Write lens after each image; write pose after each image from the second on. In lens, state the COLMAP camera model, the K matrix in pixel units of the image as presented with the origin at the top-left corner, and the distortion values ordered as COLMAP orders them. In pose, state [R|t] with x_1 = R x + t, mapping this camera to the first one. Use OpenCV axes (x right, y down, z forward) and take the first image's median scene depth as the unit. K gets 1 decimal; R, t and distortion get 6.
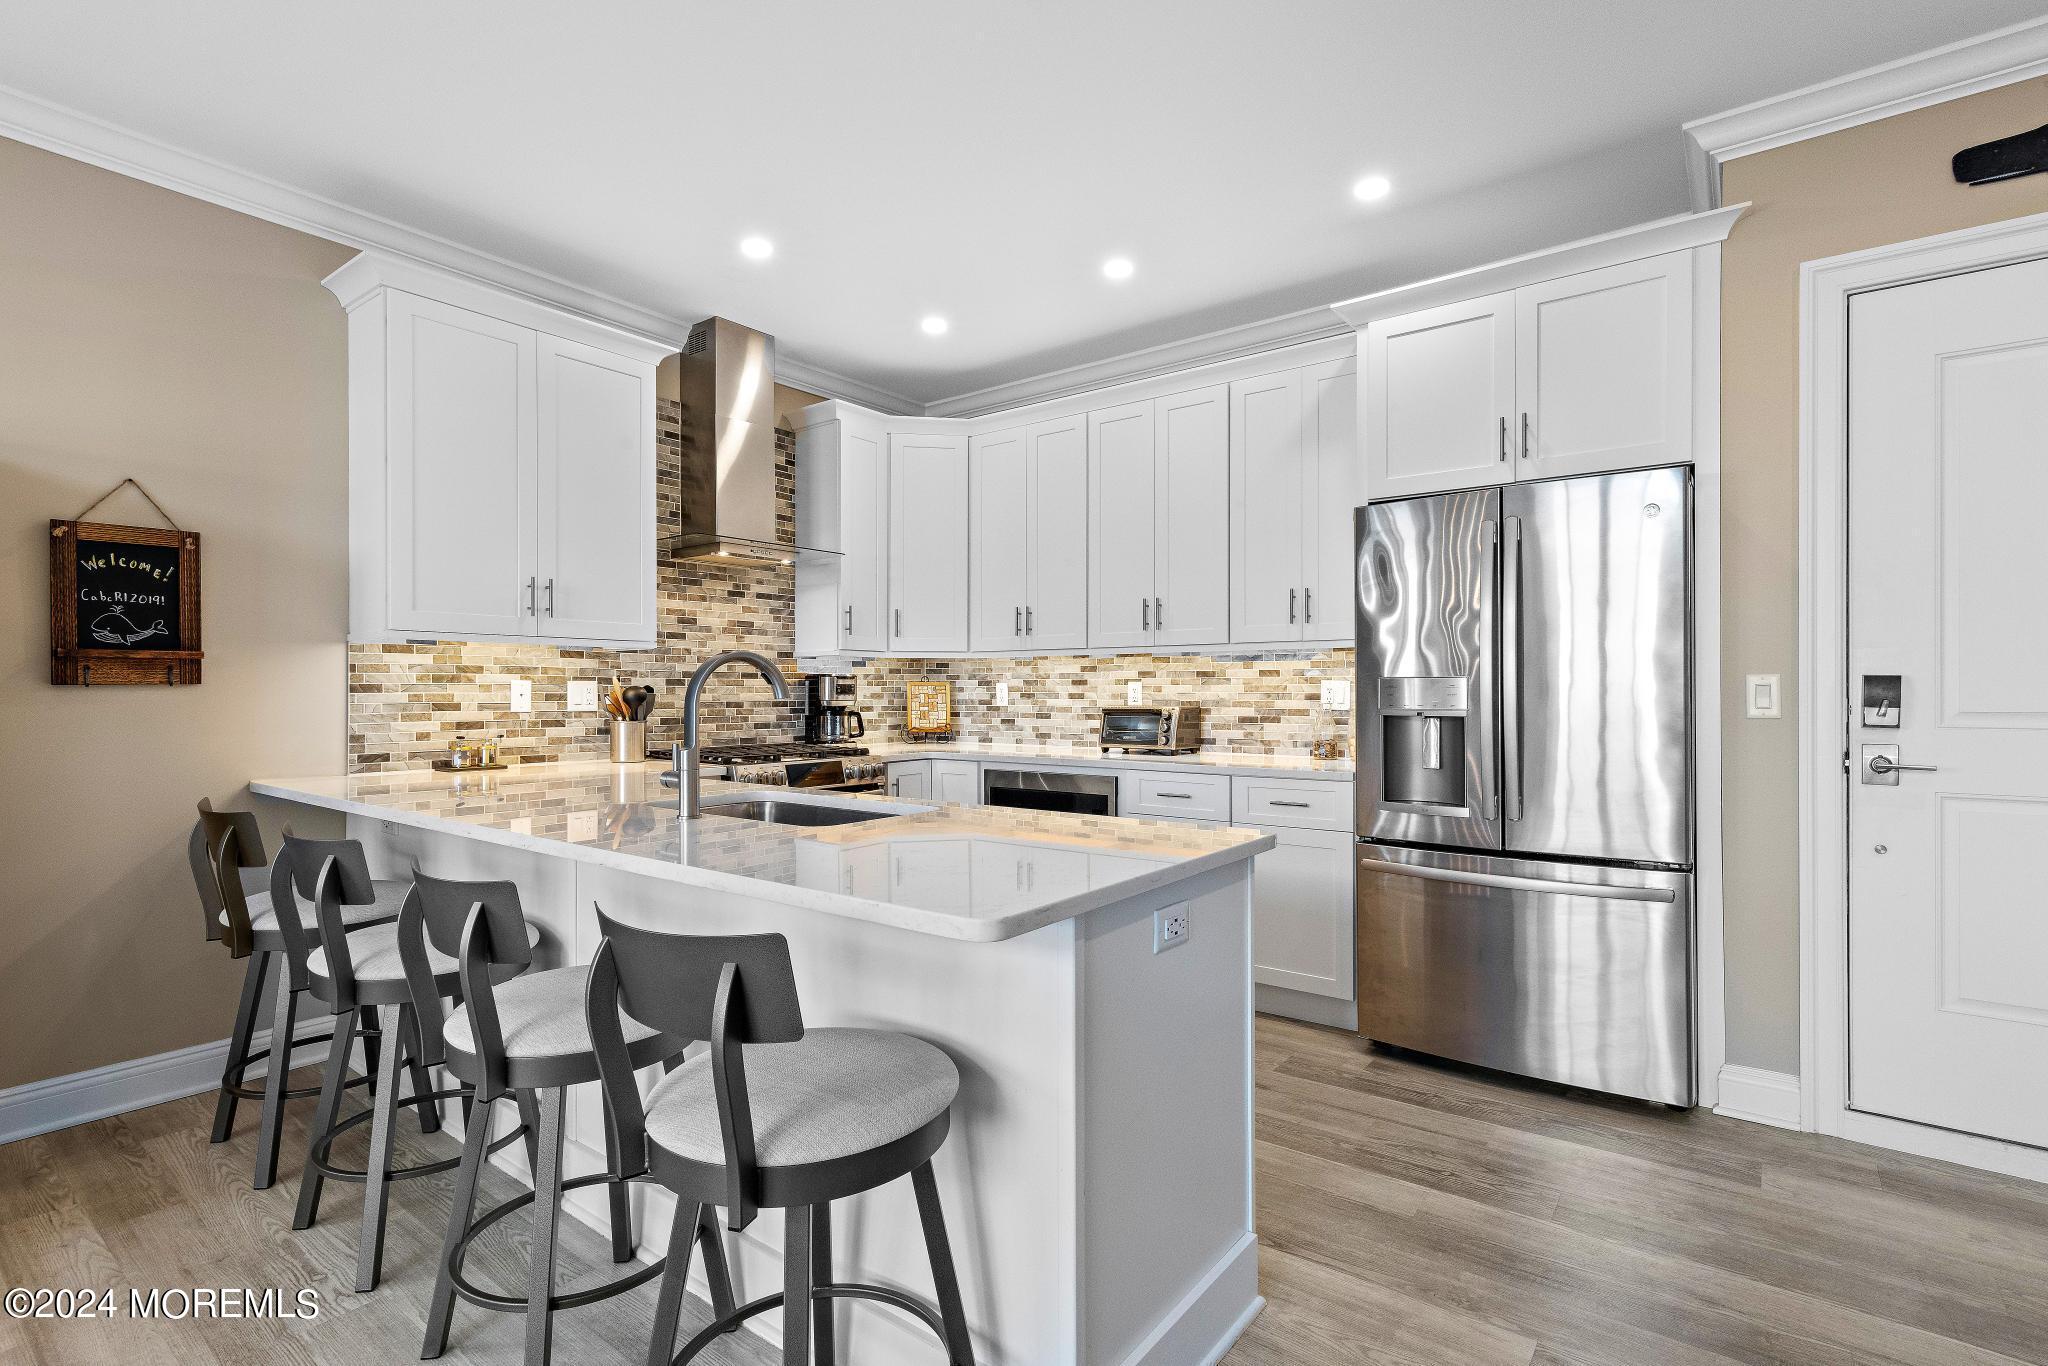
lens RADIAL K [[960.5, 0, 1026.0], [0, 960.5, 688.1], [0, 0, 1]] dist [0.003069, 0.001160]
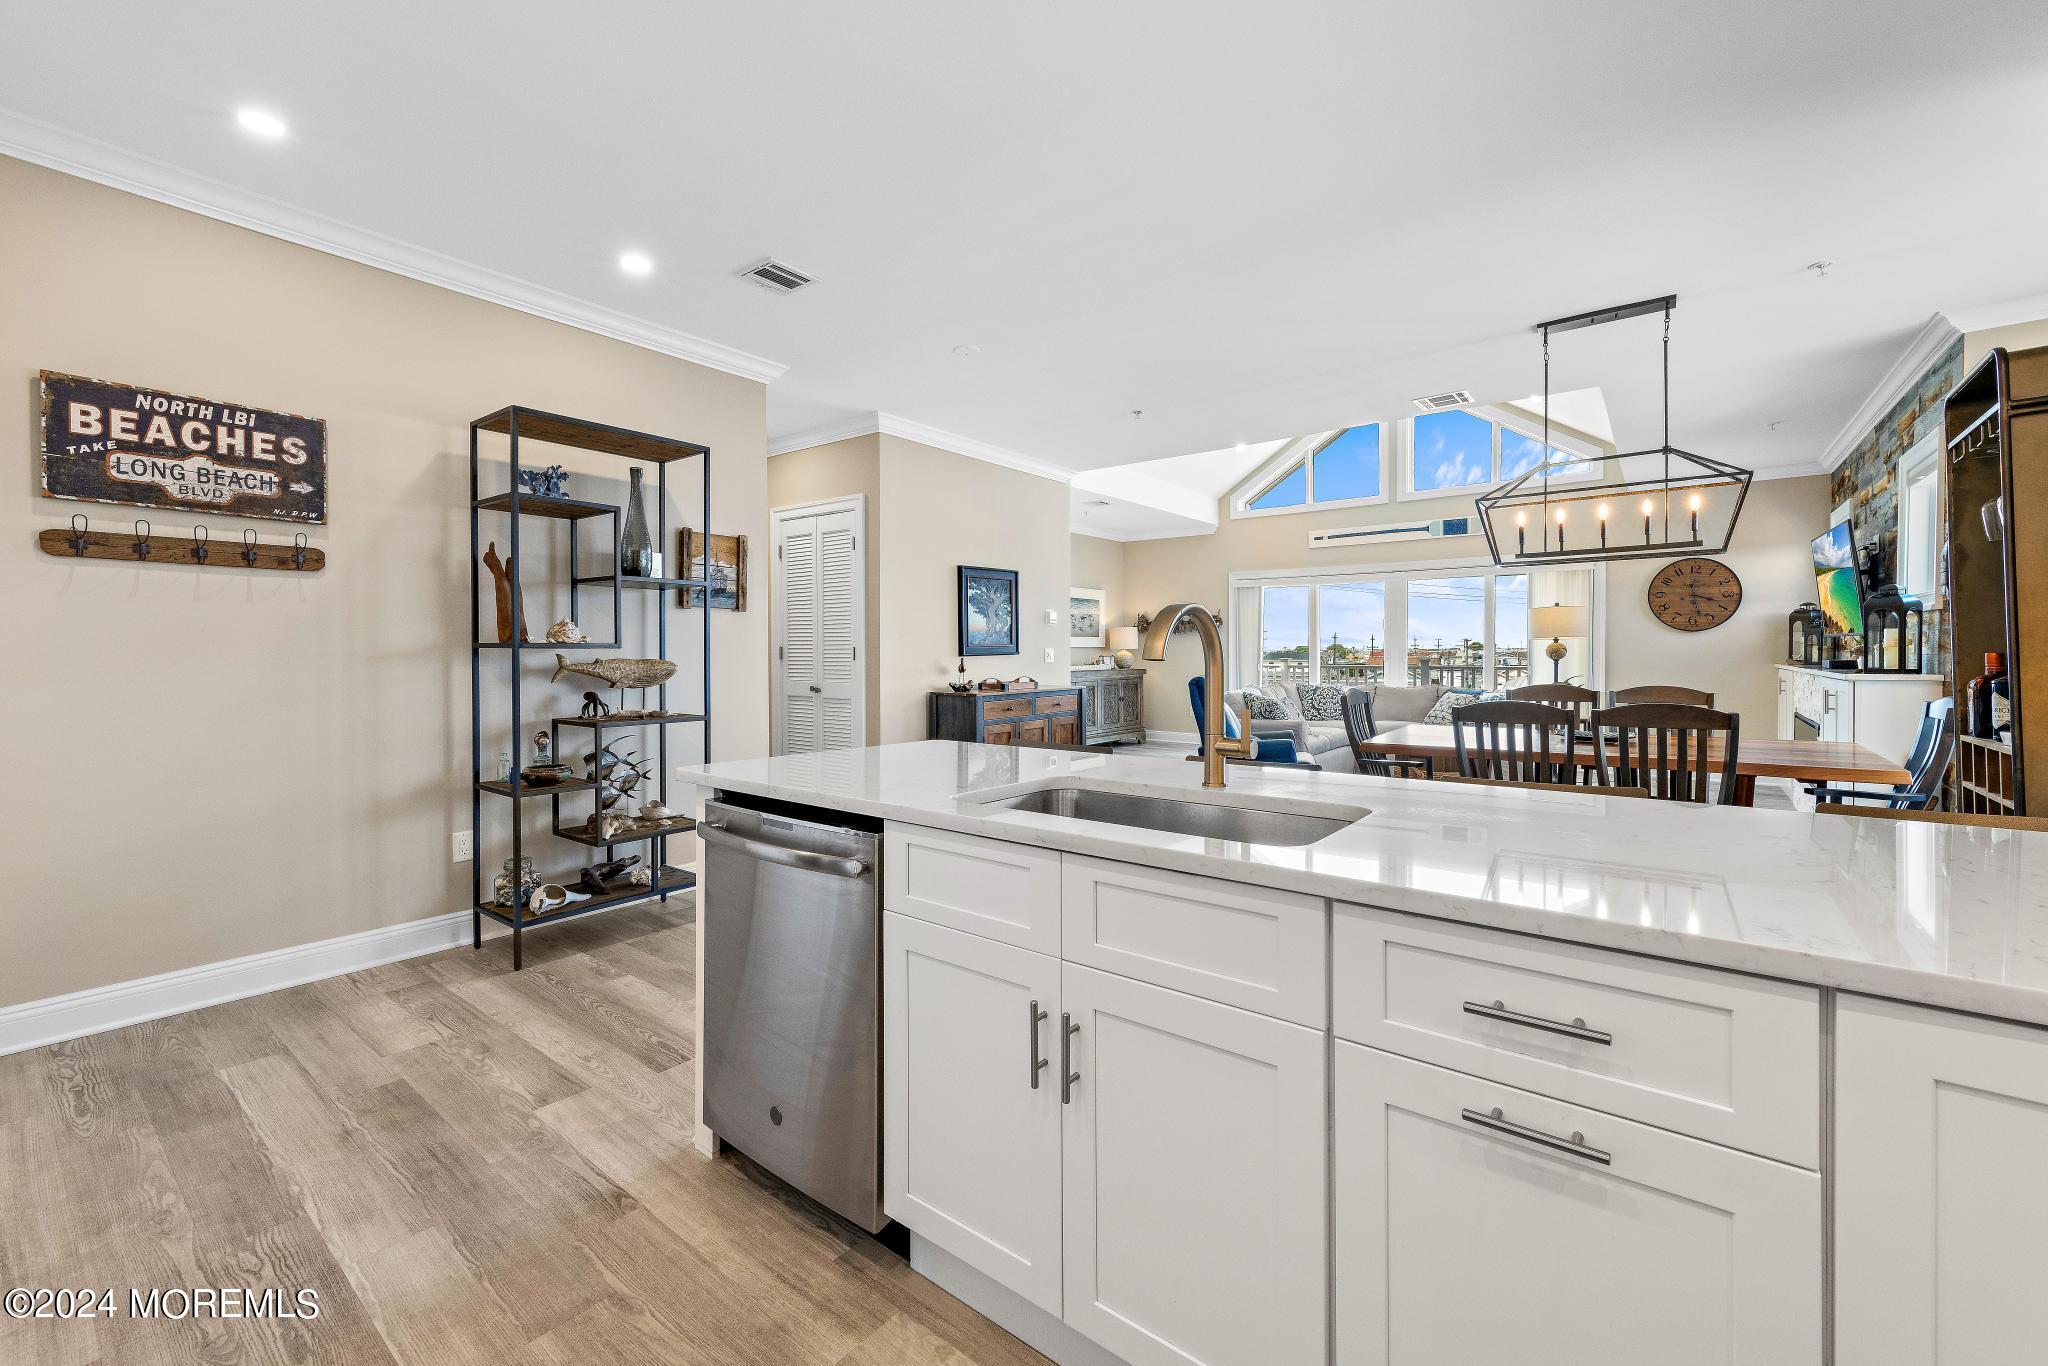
lens RADIAL K [[832.0, 0, 1033.2], [0, 832.0, 665.3], [0, 0, 1]] dist [0.007854, 0.000895]
pose [[-0.999992, 0.003595, -0.001839, -0.097431], [0.003579, 0.999952, 0.009096, 0.004202], [0.001872, 0.009089, -0.999957, 1.026938]]
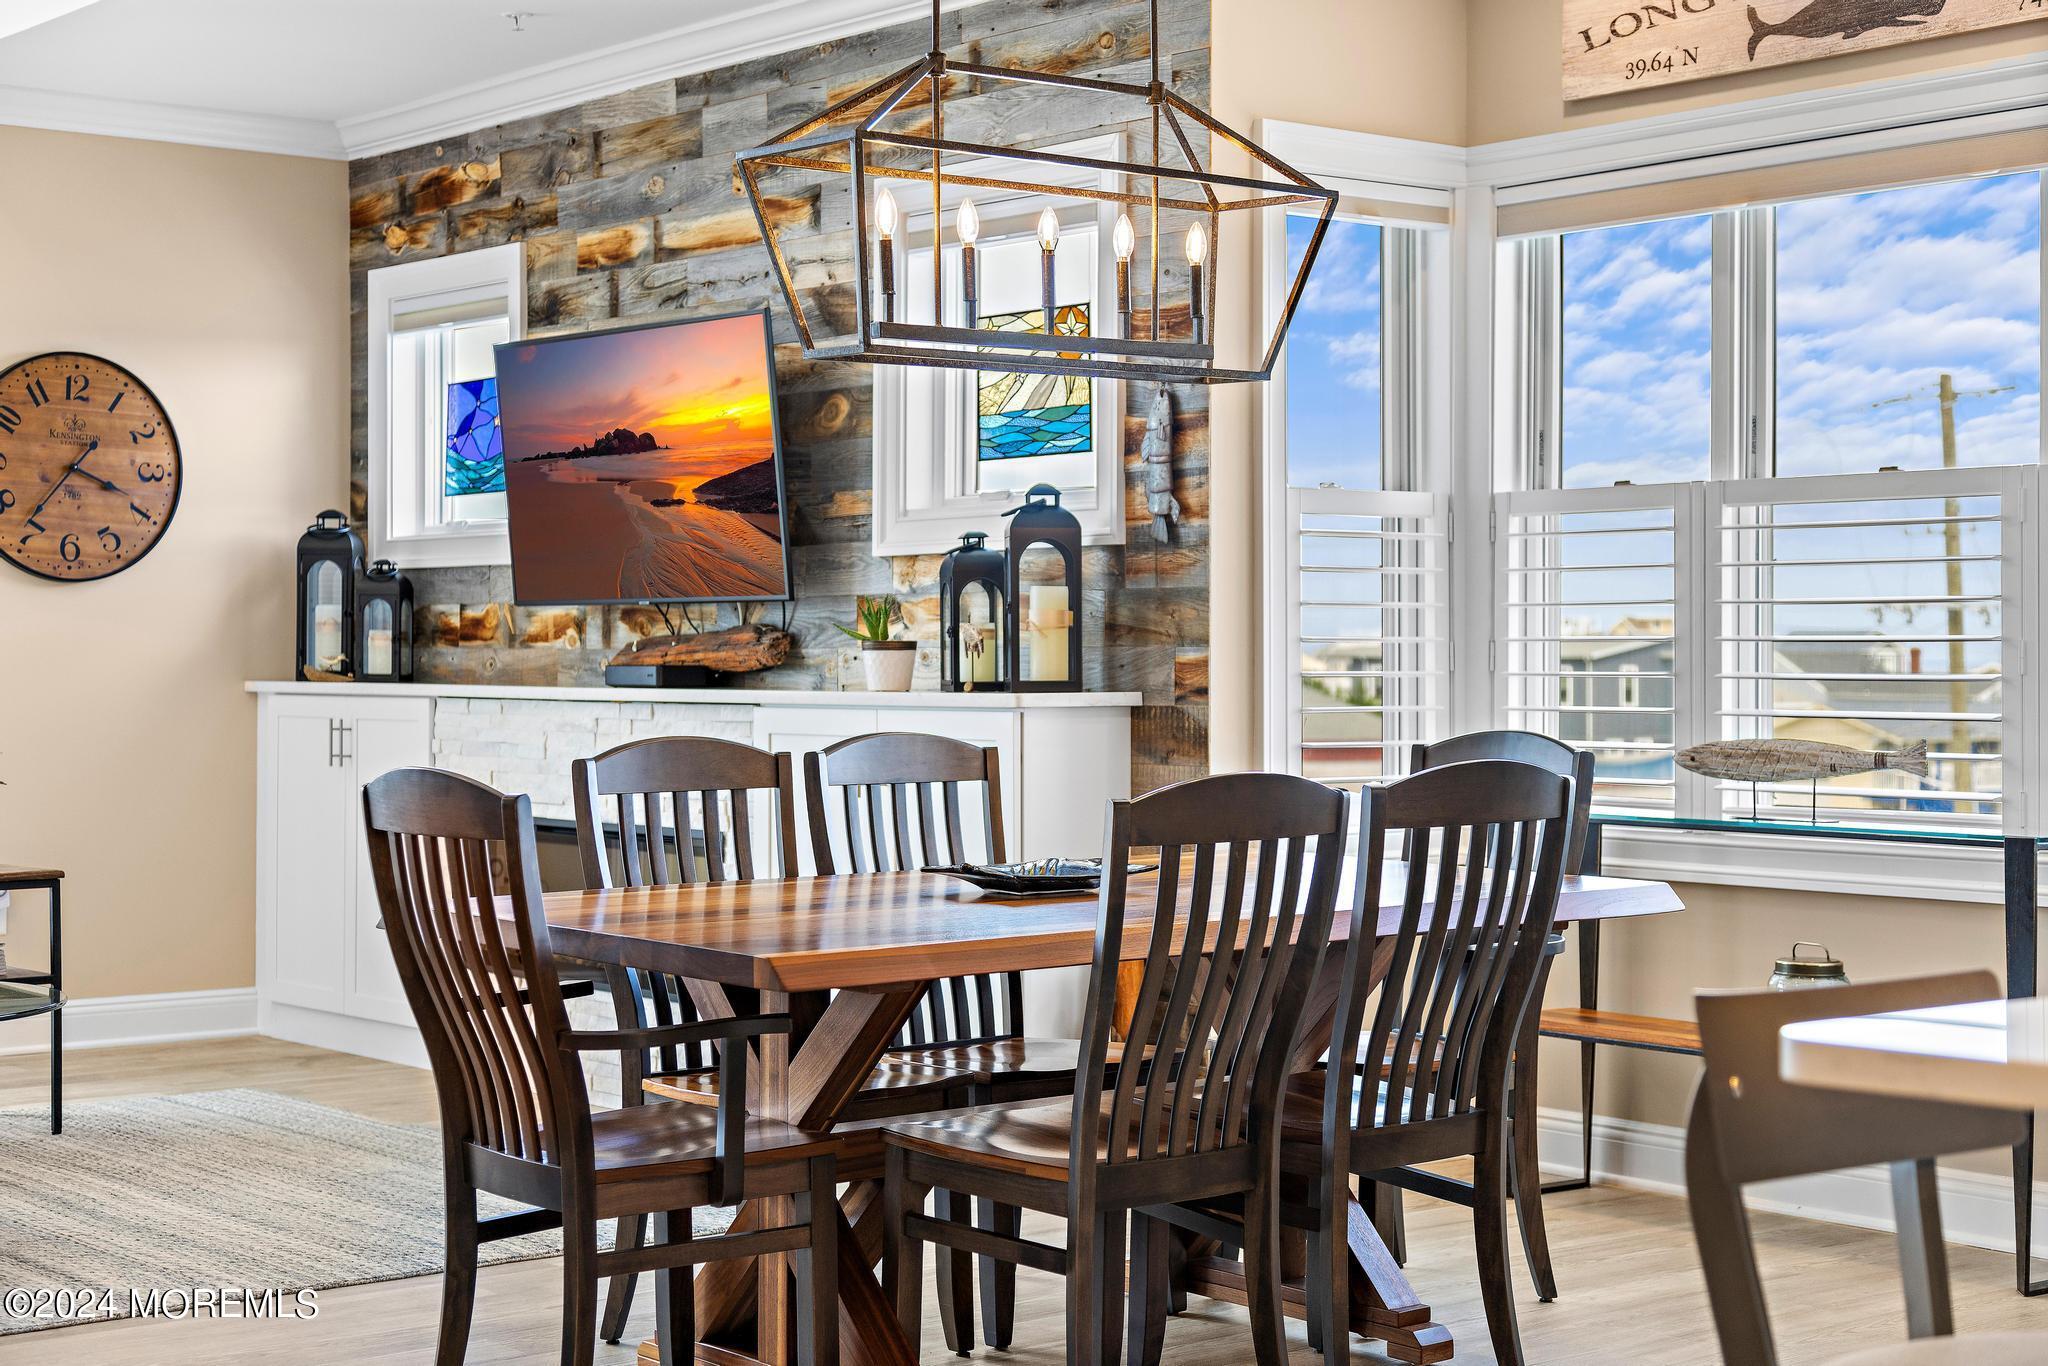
lens RADIAL K [[3198.9, 0, 1034.4], [0, 3198.9, 665.8], [0, 0, 1]] dist [0.037758, 0.000000]
pose [[-0.228261, 0.004745, -0.973588, 0.534633], [0.007752, 0.999965, 0.003056, 0.009068], [0.973569, -0.006850, -0.228290, 0.308987]]
